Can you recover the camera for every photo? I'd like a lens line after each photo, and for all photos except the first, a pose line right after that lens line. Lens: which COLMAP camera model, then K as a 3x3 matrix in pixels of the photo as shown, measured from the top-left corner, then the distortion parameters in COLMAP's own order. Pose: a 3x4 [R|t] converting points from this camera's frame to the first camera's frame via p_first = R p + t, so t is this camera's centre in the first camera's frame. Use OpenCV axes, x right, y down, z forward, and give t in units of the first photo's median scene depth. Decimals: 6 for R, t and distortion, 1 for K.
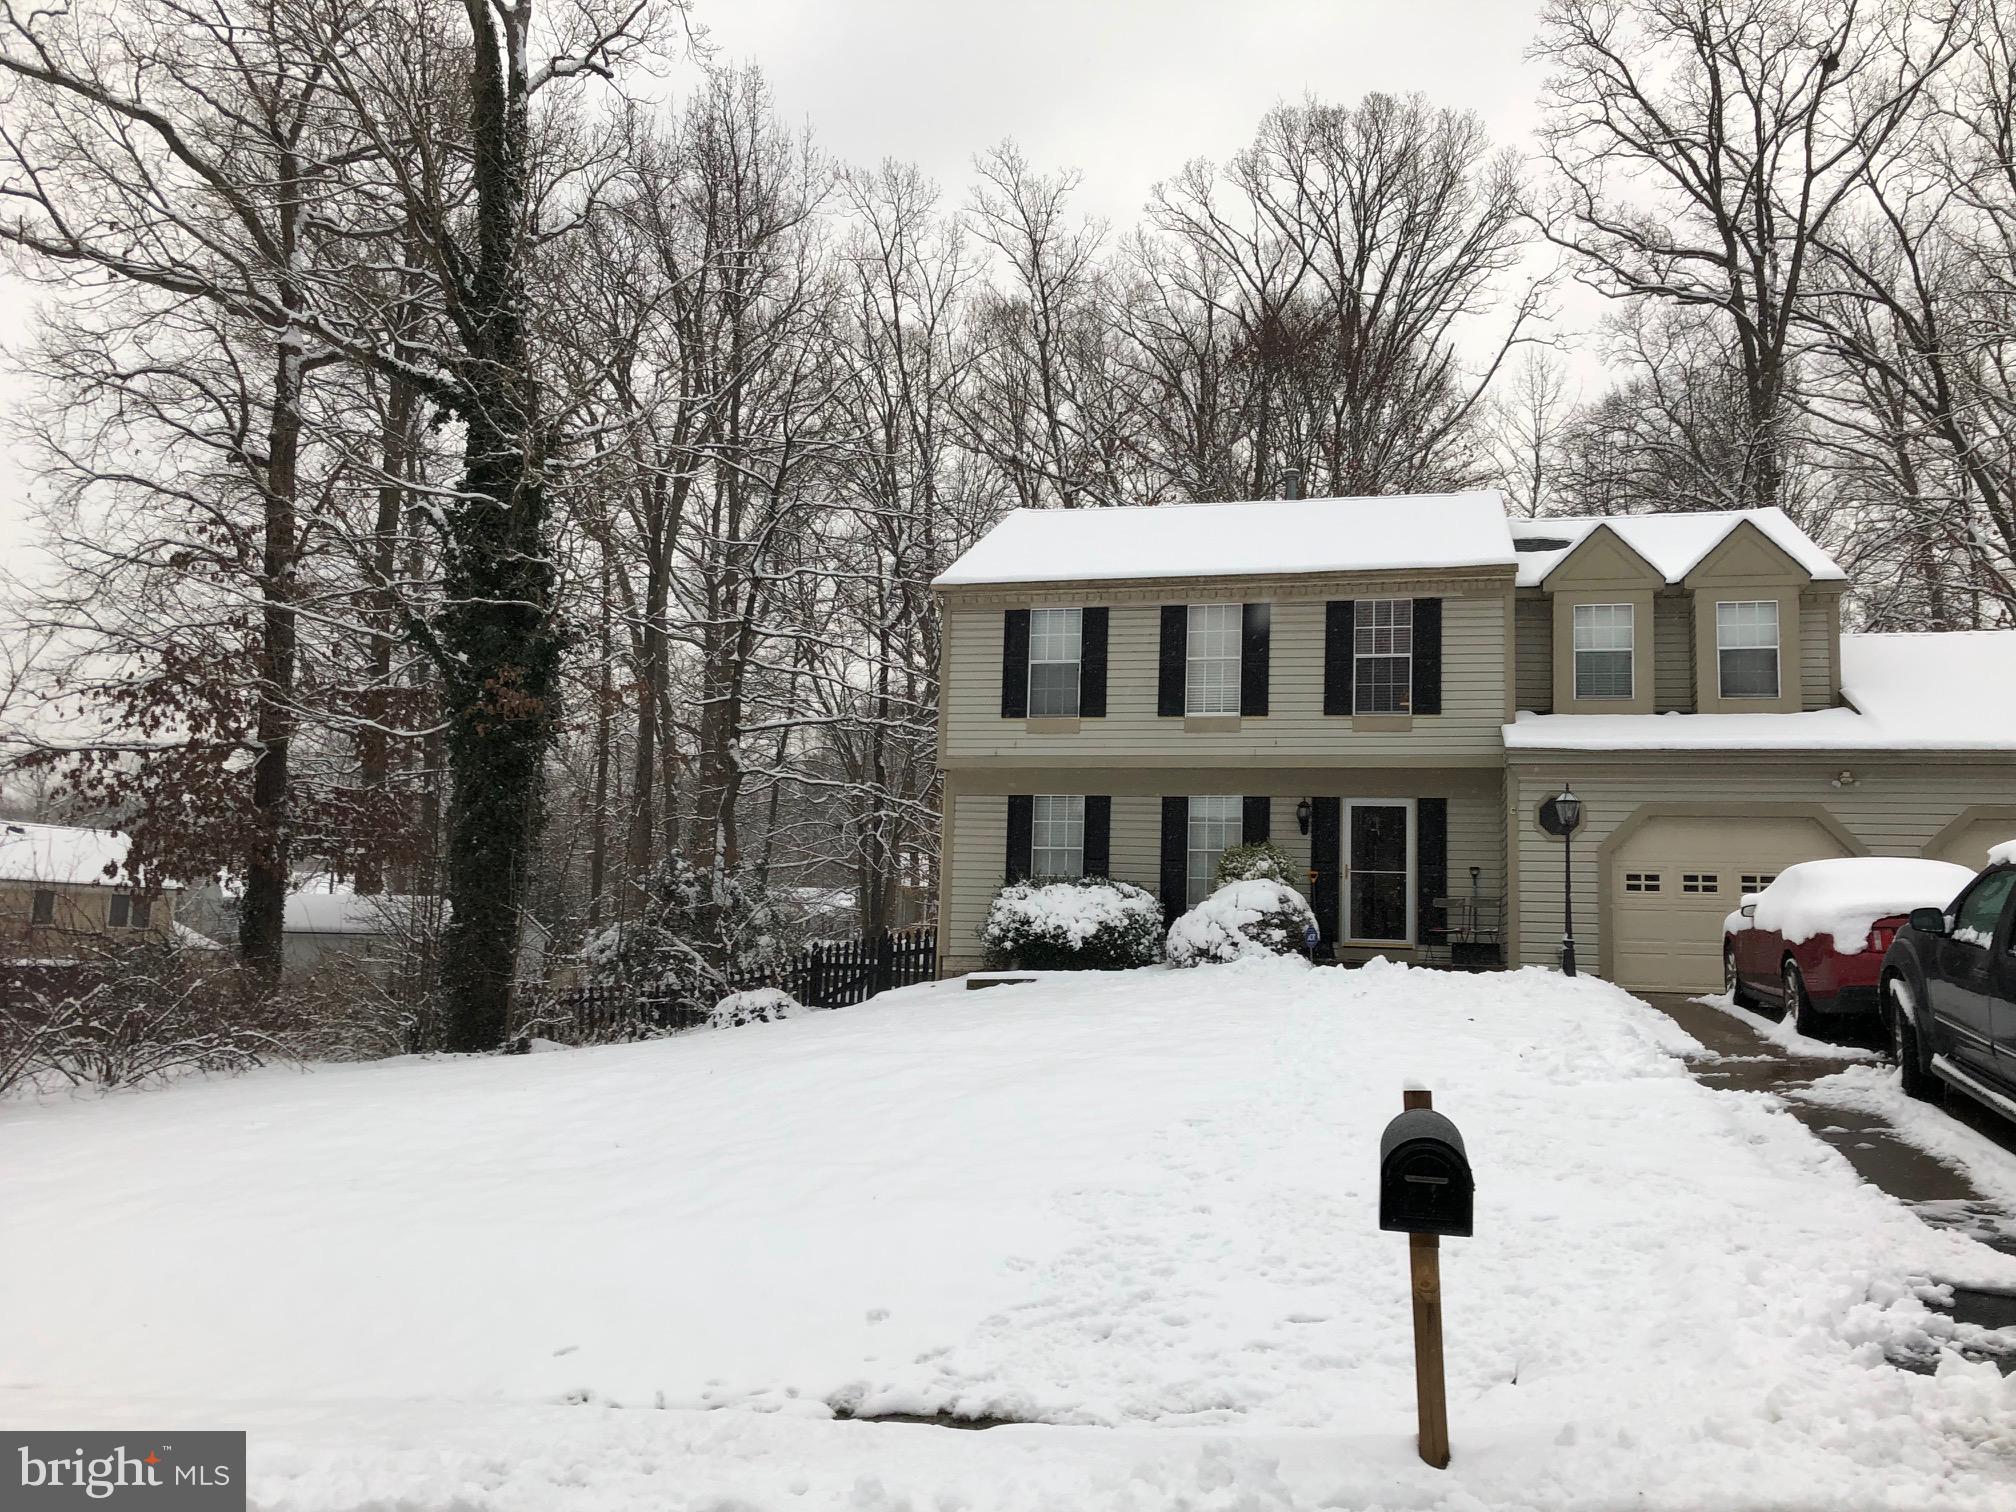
lens RADIAL K [[1616.5, 0, 997.6], [0, 1616.5, 718.0], [0, 0, 1]] dist [0.060180, -0.071916]
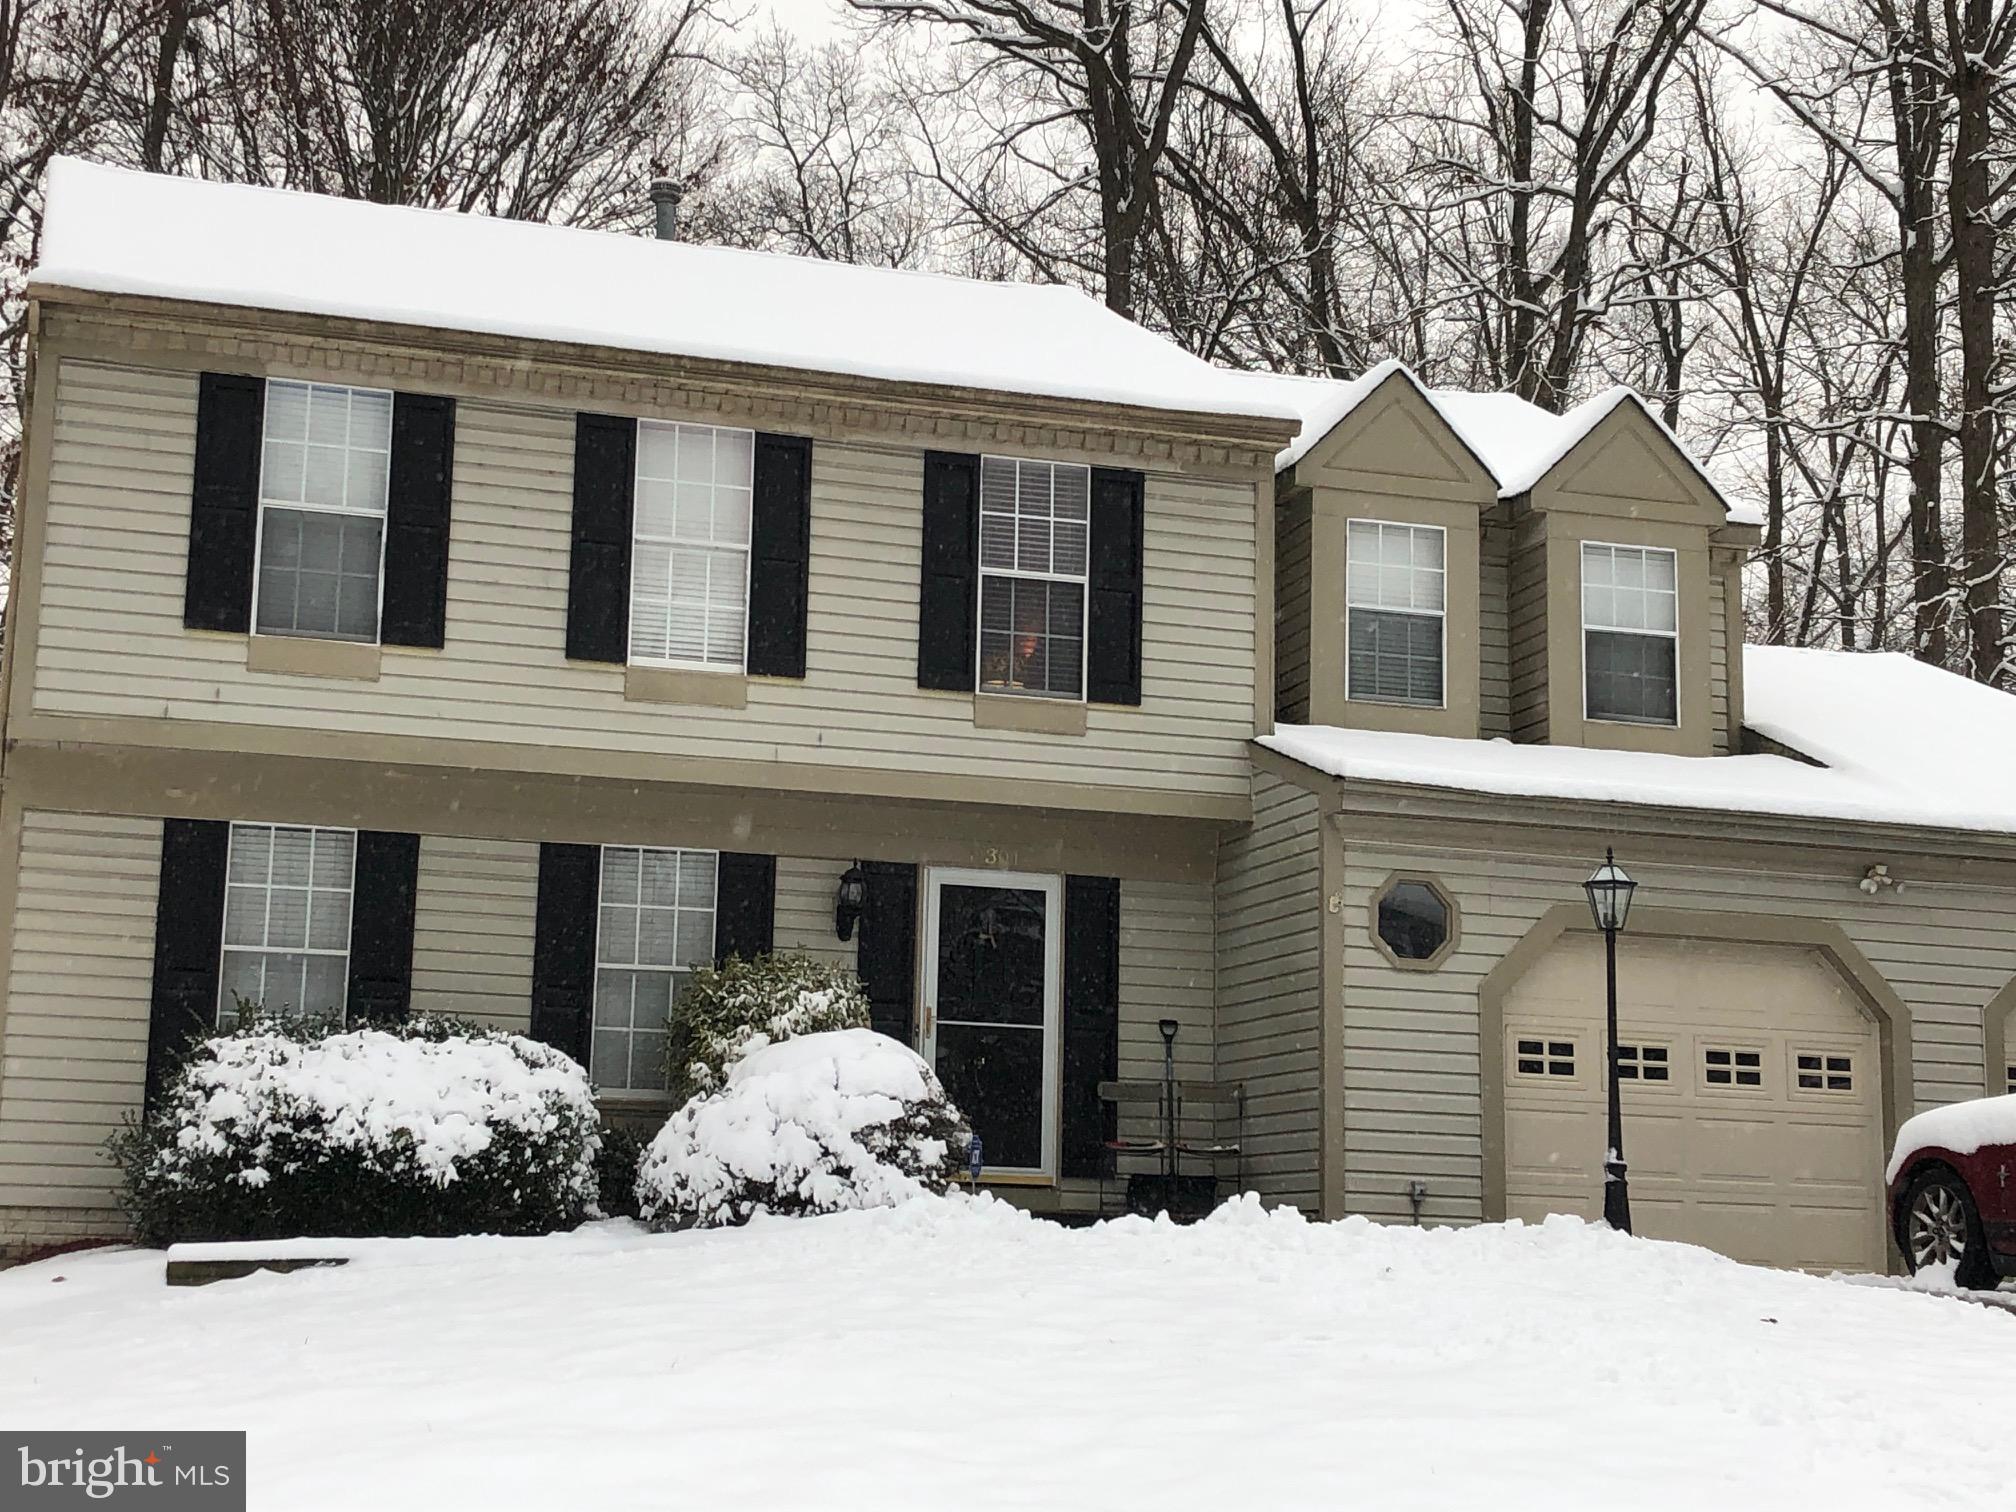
lens RADIAL K [[3076.7, 0, 962.1], [0, 3076.7, 701.6], [0, 0, 1]] dist [0.092959, 0.000000]
pose [[0.851969, 0.087316, 0.516261, -0.250187], [-0.073736, 0.996179, -0.046801, 0.043549], [-0.518375, 0.001806, 0.855152, 0.233361]]
